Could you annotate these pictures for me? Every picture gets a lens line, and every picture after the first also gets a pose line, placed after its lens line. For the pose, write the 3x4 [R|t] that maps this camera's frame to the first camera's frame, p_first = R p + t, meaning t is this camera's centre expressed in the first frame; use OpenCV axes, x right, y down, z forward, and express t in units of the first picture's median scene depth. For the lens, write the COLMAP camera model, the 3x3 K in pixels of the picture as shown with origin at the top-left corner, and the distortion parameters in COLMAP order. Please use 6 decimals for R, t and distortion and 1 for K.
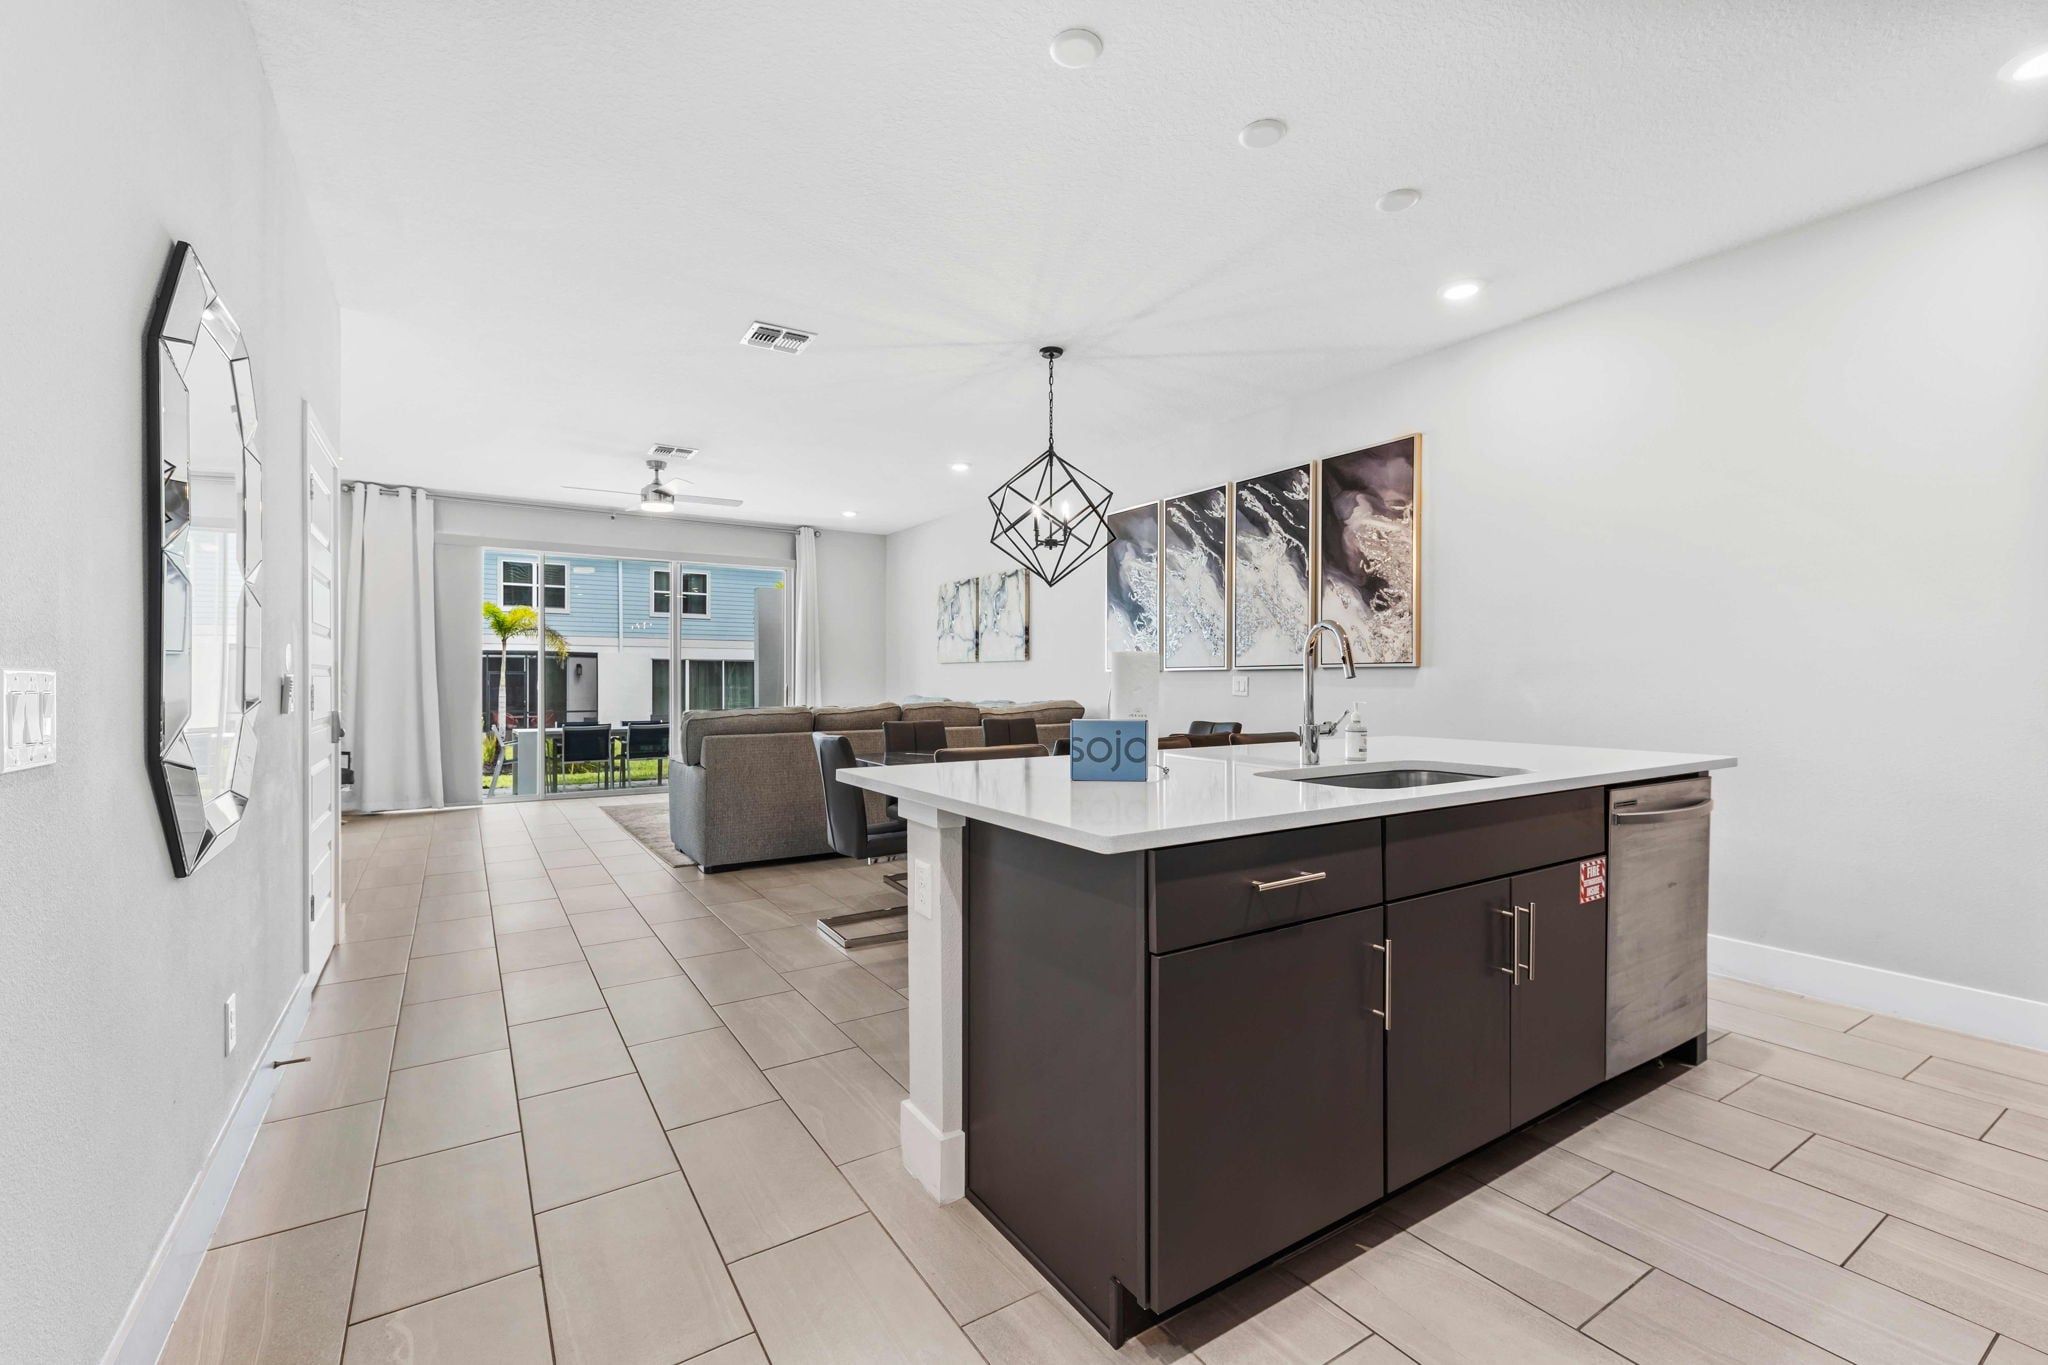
lens RADIAL K [[860.2, 0, 1024.0], [0, 860.2, 682.5], [0, 0, 1]] dist [-0.000605, -0.000207]
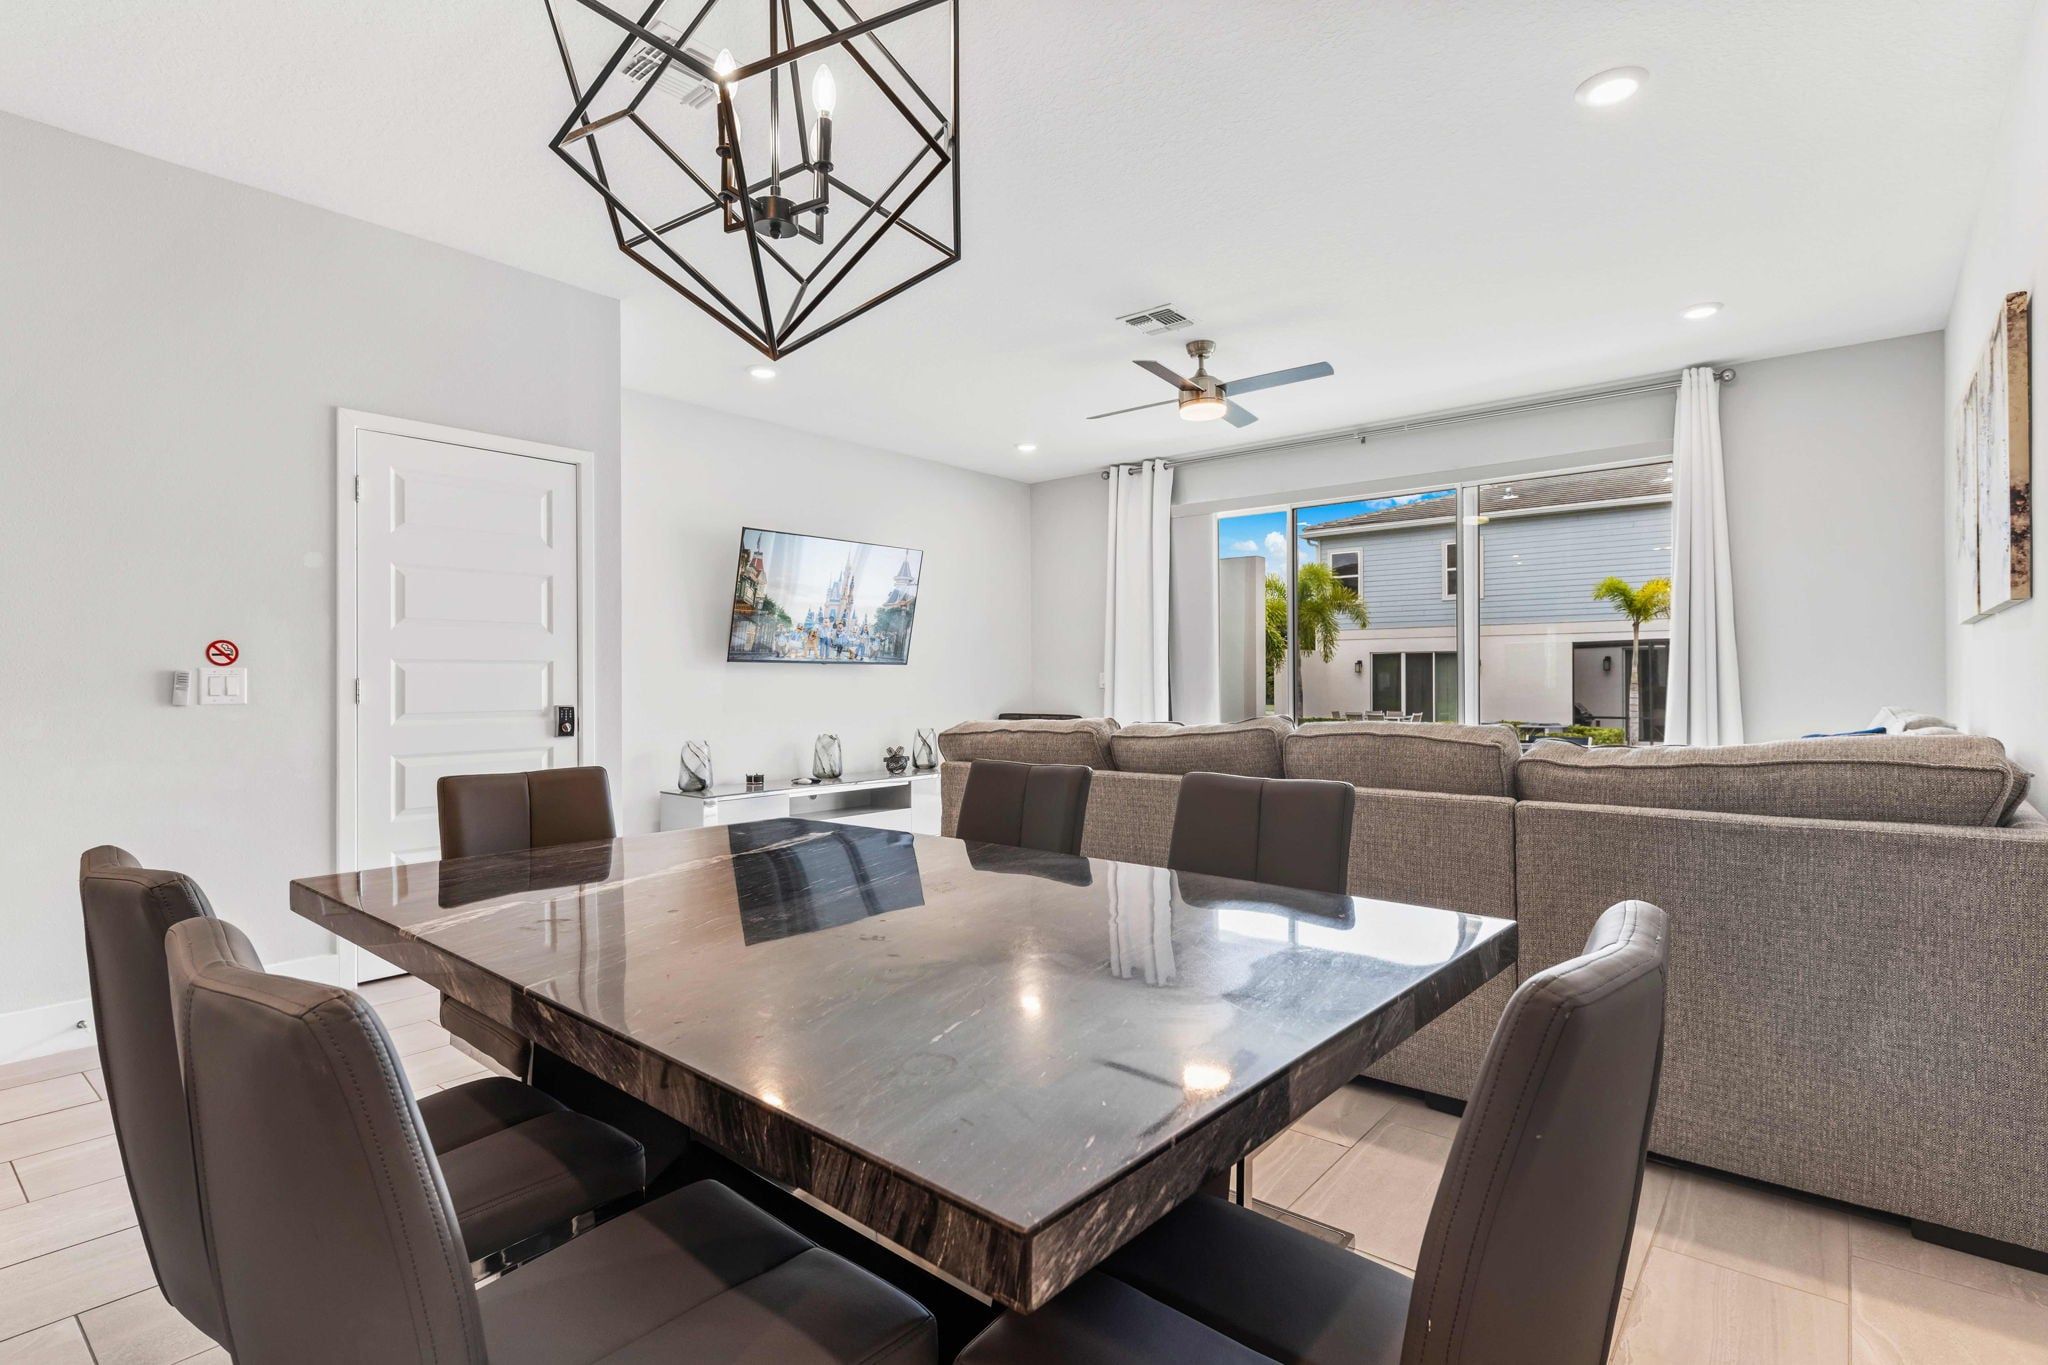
lens RADIAL K [[996.7, 0, 1025.4], [0, 996.7, 673.8], [0, 0, 1]] dist [-0.003045, -0.001351]
pose [[0.289137, -0.007282, -0.957260, 0.259655], [-0.000478, 0.999970, -0.007751, 0.003044], [0.957288, 0.002699, 0.289125, 0.638993]]
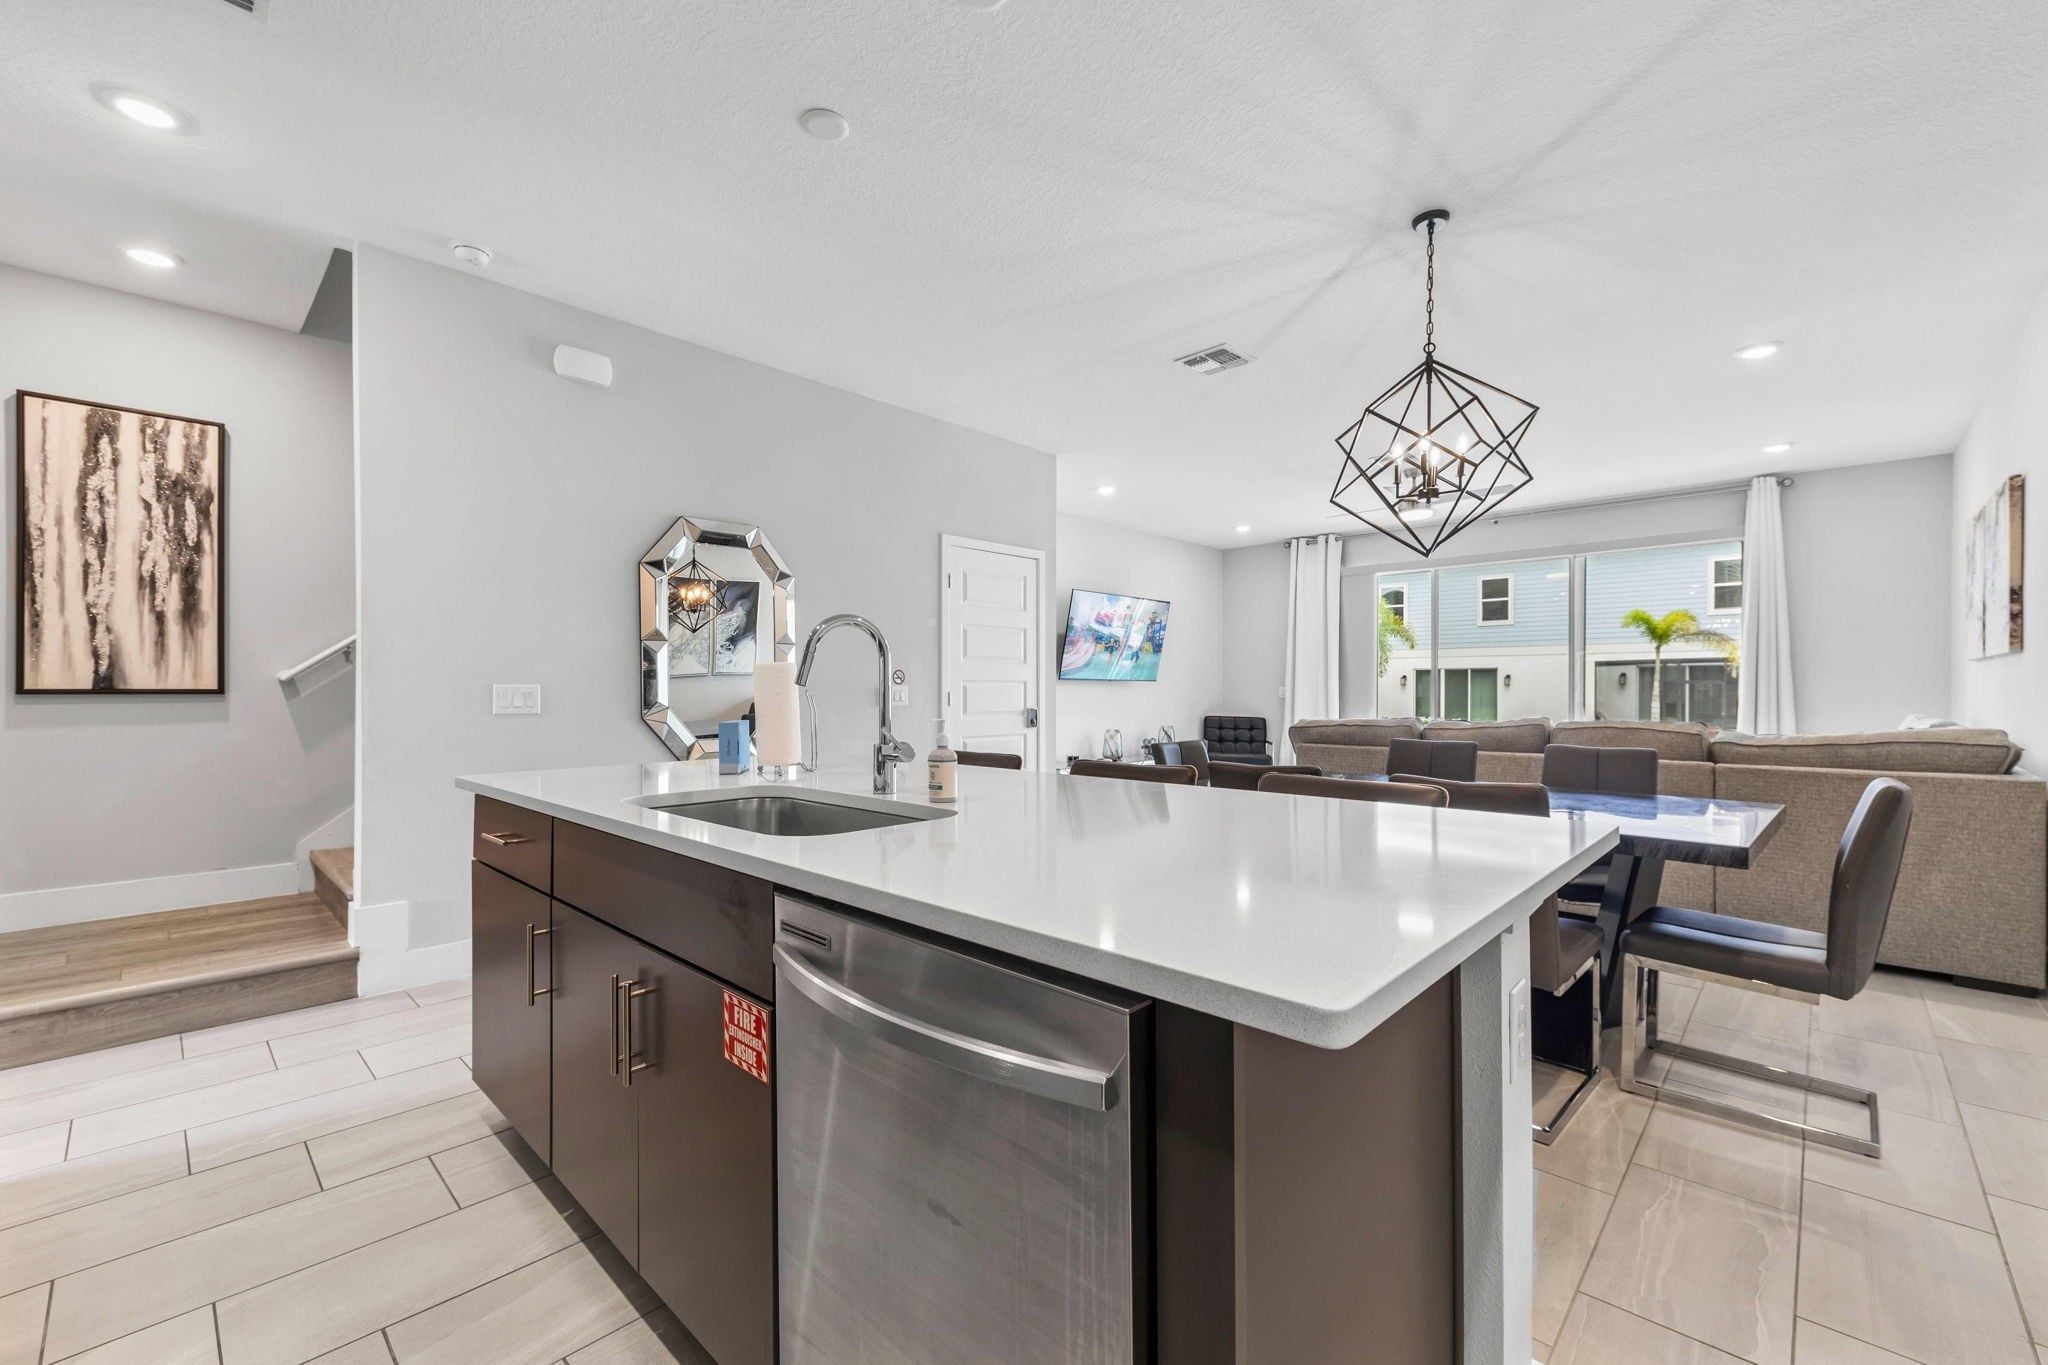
lens RADIAL K [[832.1, 0, 1015.9], [0, 832.1, 693.2], [0, 0, 1]] dist [0.001901, -0.004091]
pose [[0.210955, 0.004853, -0.977484, 0.405461], [-0.004657, 0.999981, 0.003960, -0.000584], [0.977485, 0.003717, 0.210974, 0.345021]]
